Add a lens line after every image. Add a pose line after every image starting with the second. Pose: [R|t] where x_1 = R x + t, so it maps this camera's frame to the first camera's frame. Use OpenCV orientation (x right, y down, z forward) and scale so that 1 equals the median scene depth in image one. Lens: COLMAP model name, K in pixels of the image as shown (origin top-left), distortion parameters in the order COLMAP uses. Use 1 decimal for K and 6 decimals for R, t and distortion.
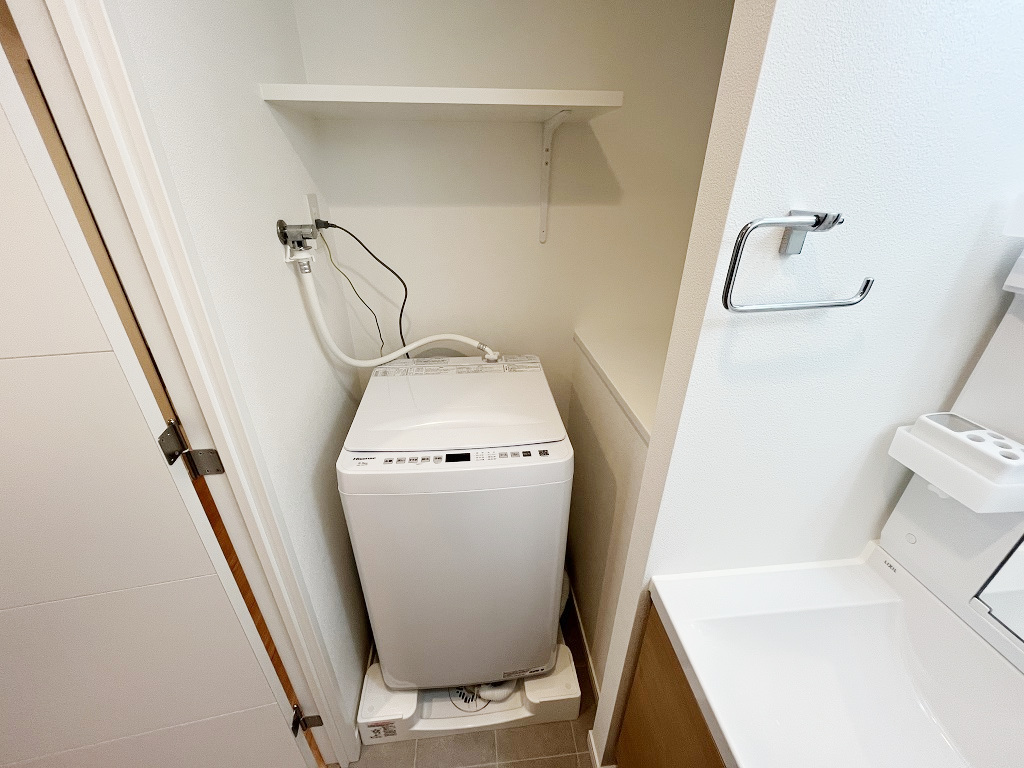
lens RADIAL K [[413.4, 0, 509.5], [0, 413.4, 385.1], [0, 0, 1]] dist [-0.000907, -0.000286]
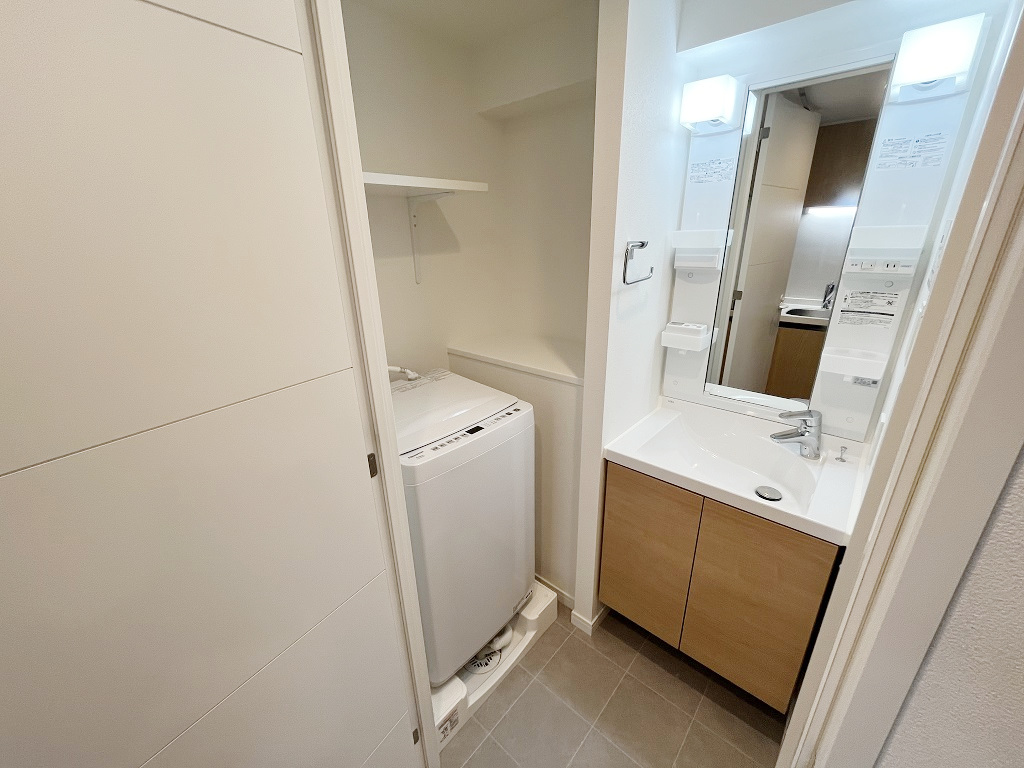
lens RADIAL K [[413.4, 0, 510.3], [0, 413.4, 384.6], [0, 0, 1]] dist [-0.000907, -0.000286]
pose [[0.735352, -0.254342, 0.628146, -0.695664], [0.331871, 0.943302, -0.006560, 0.066876], [-0.590863, 0.213287, 0.778068, -0.127277]]
